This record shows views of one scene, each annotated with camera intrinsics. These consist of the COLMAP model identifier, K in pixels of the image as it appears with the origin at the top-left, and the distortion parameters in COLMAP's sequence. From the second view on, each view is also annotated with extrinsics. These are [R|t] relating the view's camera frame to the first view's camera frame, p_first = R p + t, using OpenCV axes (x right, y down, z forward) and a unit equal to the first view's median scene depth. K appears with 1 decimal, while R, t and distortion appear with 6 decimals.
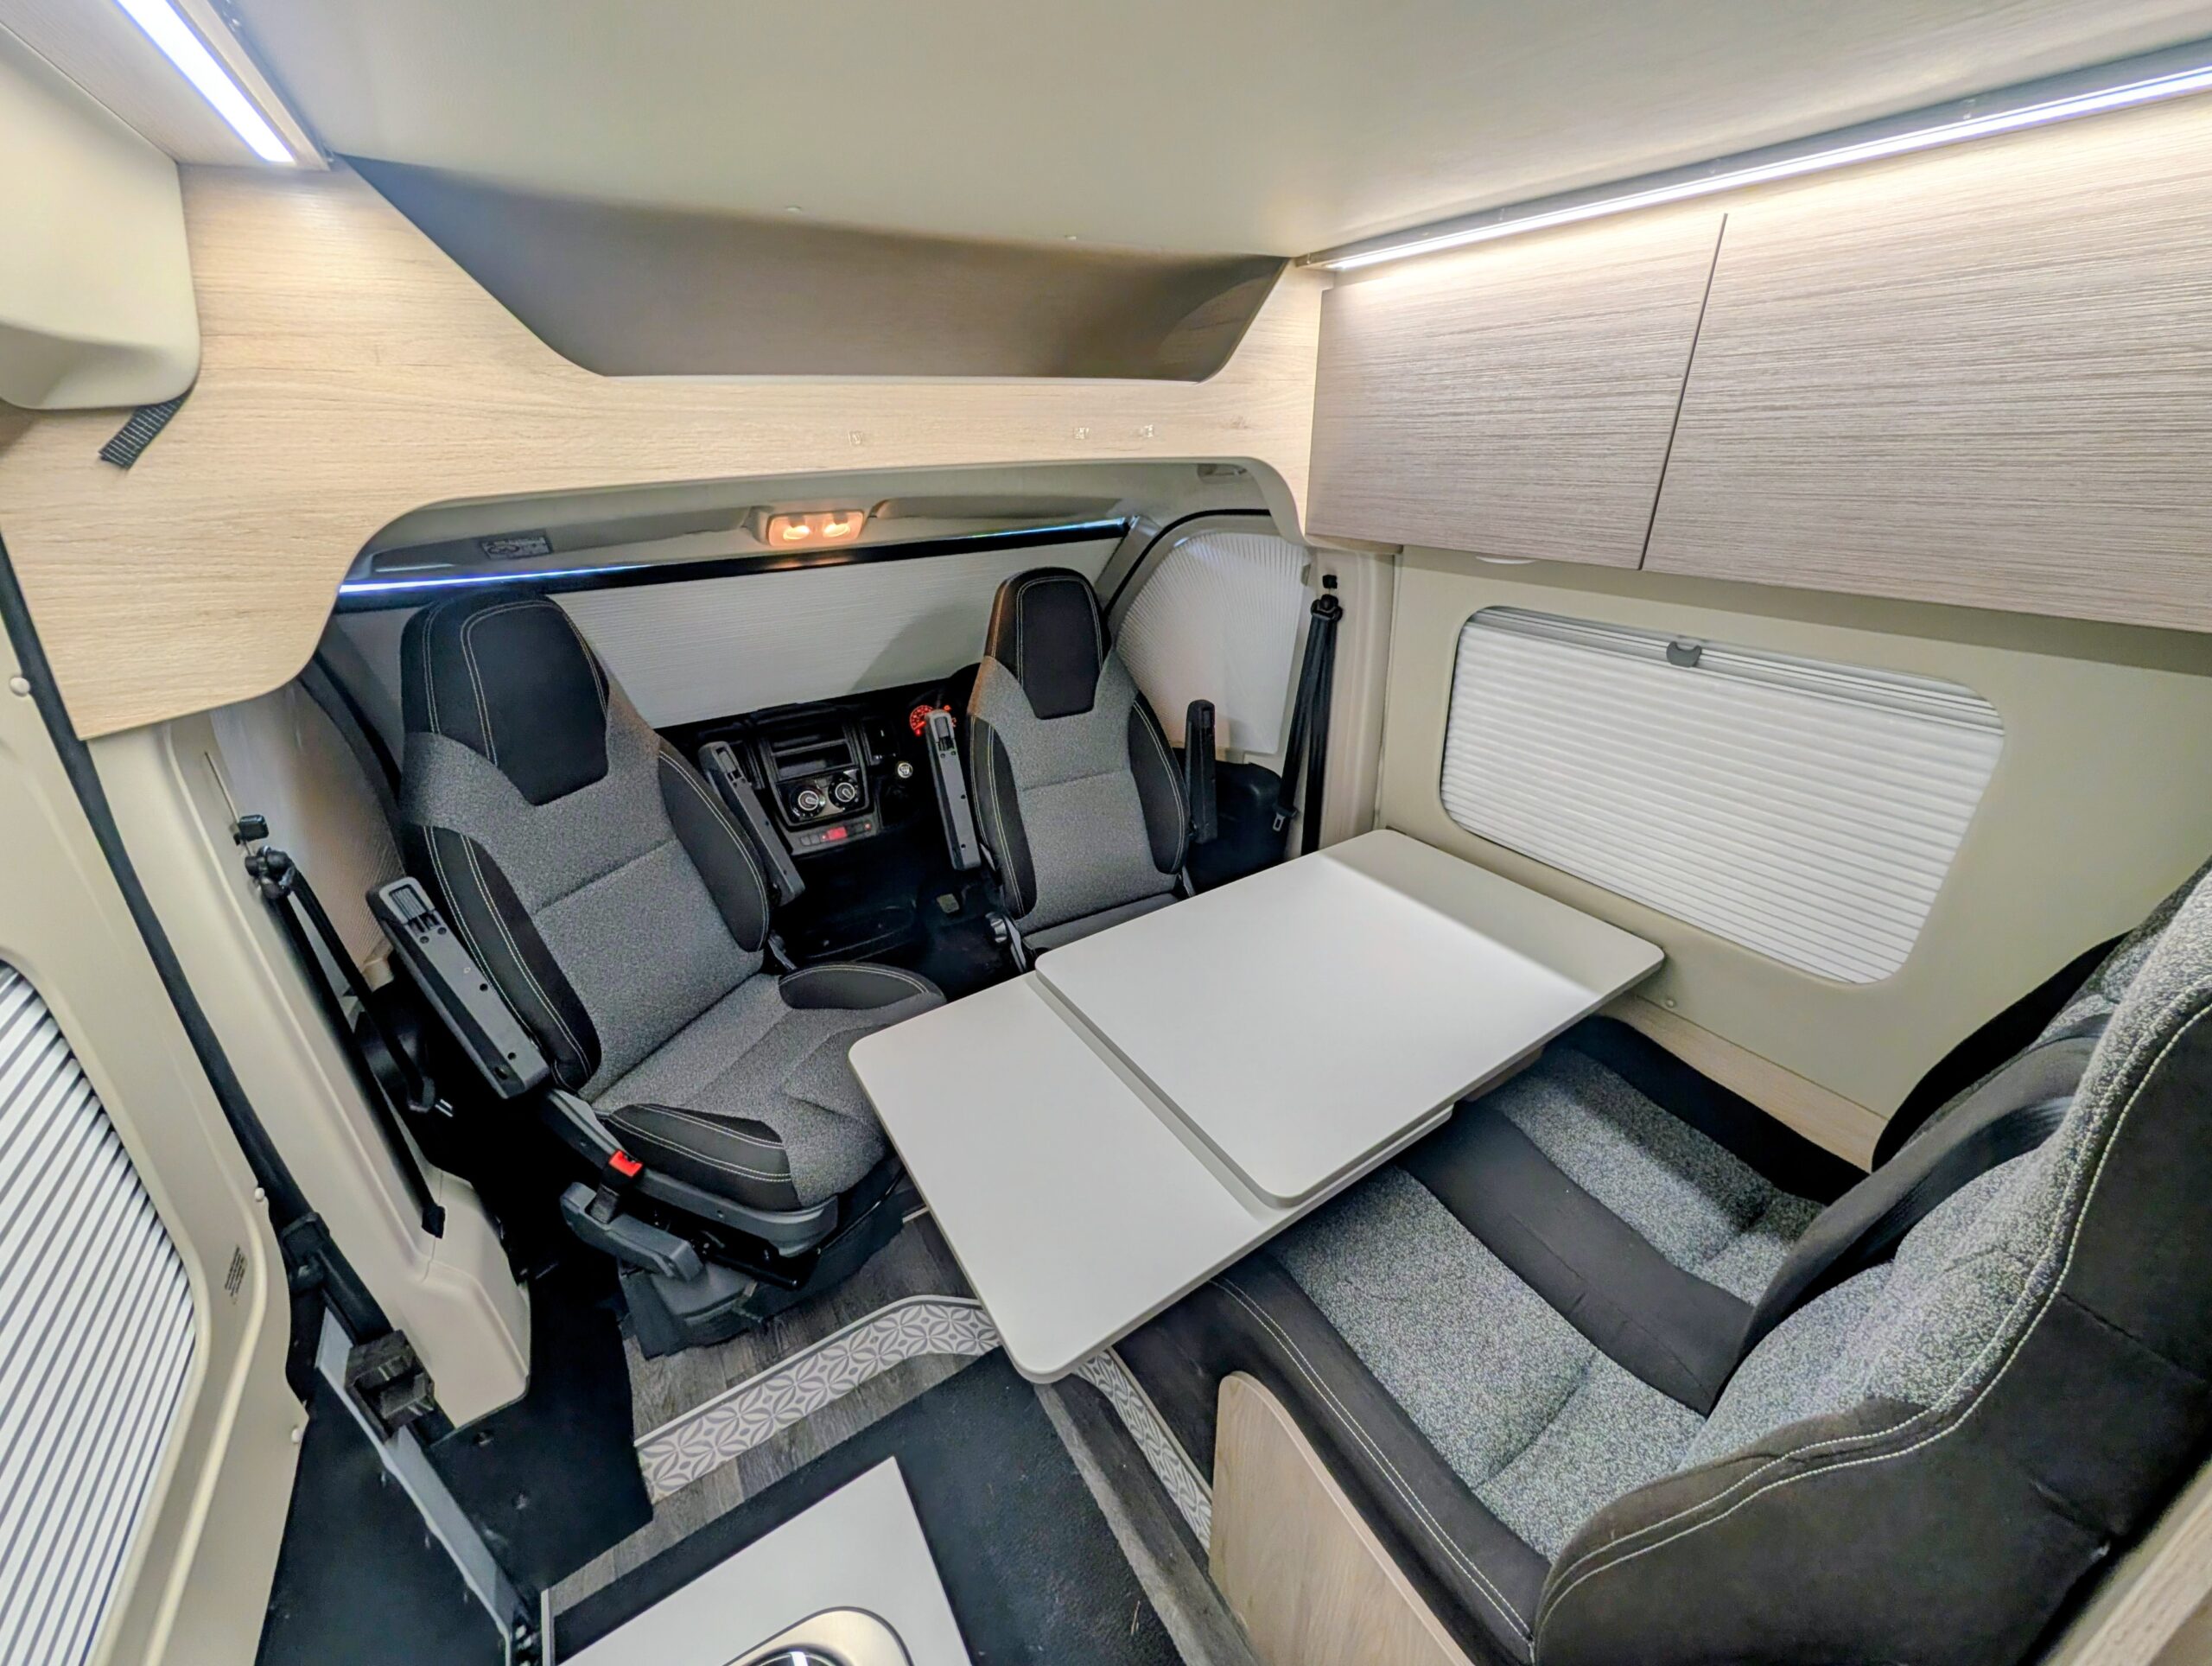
lens RADIAL K [[832.0, 0, 1106.0], [0, 832.0, 833.0], [0, 0, 1]] dist [-0.000730, 0.000507]
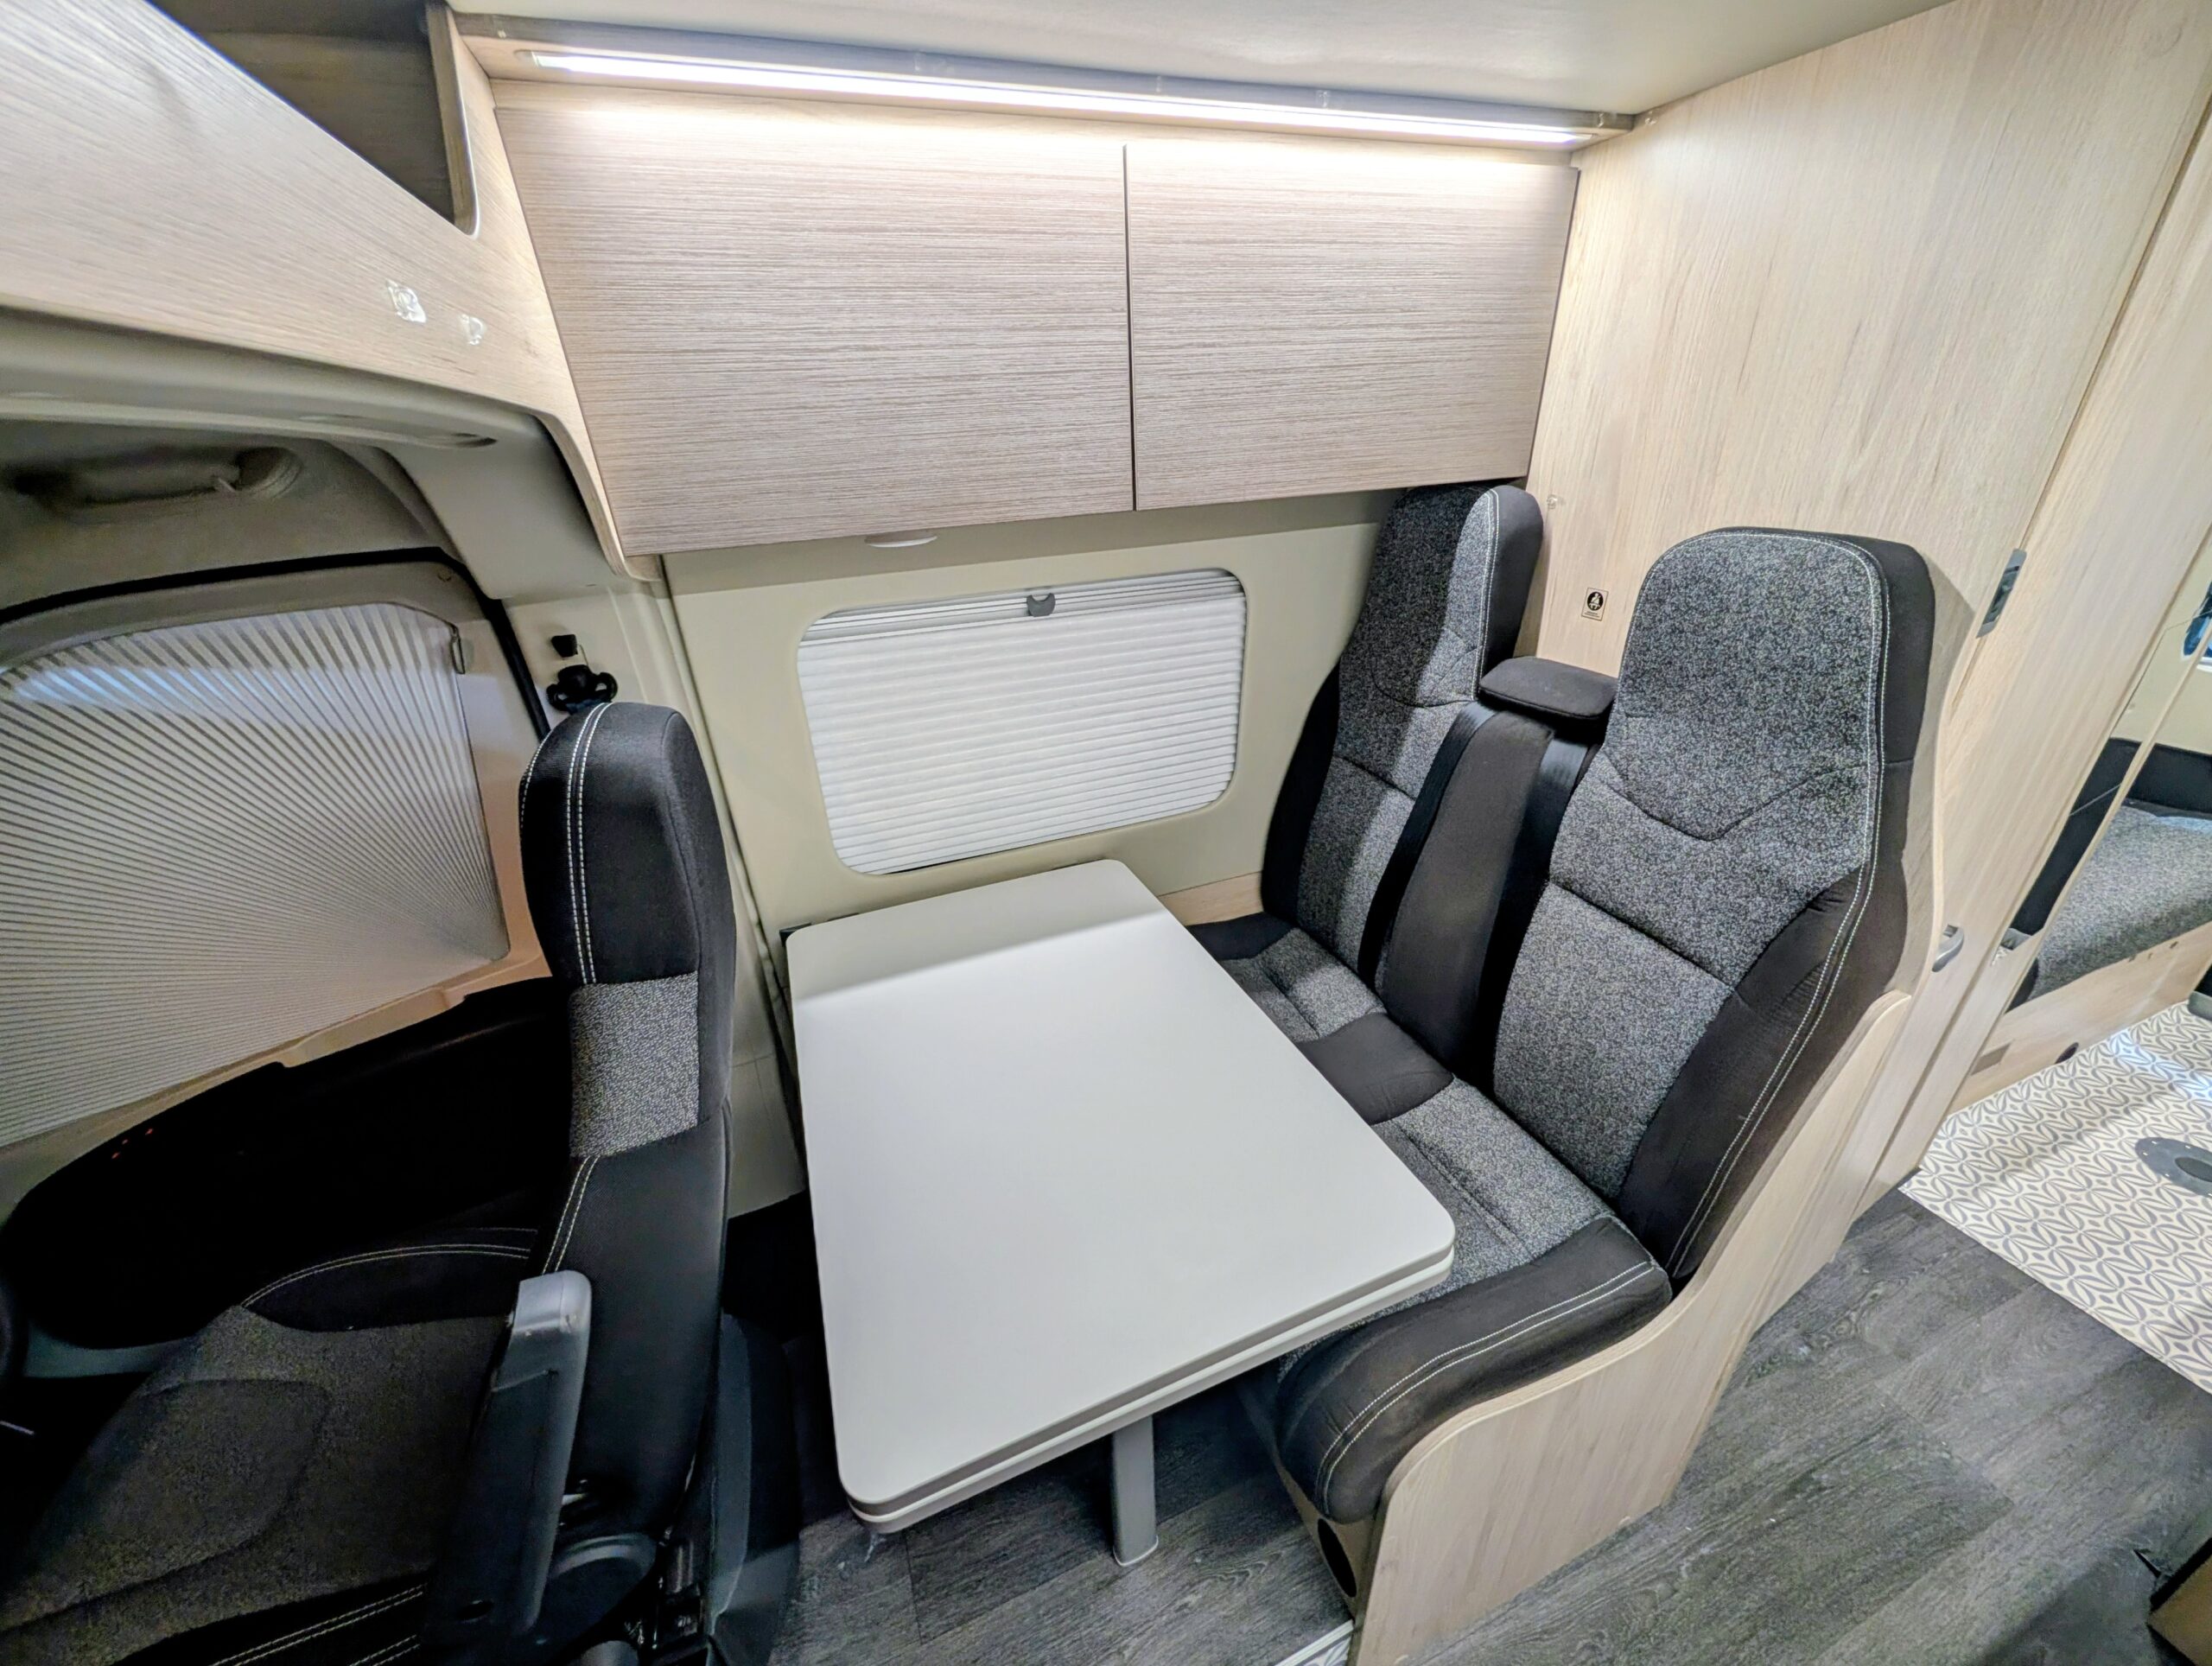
lens RADIAL K [[832.0, 0, 1106.0], [0, 832.0, 833.0], [0, 0, 1]] dist [-0.000730, 0.000507]
pose [[0.198223, -0.423465, 0.883960, -0.430224], [0.464947, 0.834555, 0.295536, -0.313048], [-0.862863, 0.352413, 0.362317, 0.827448]]
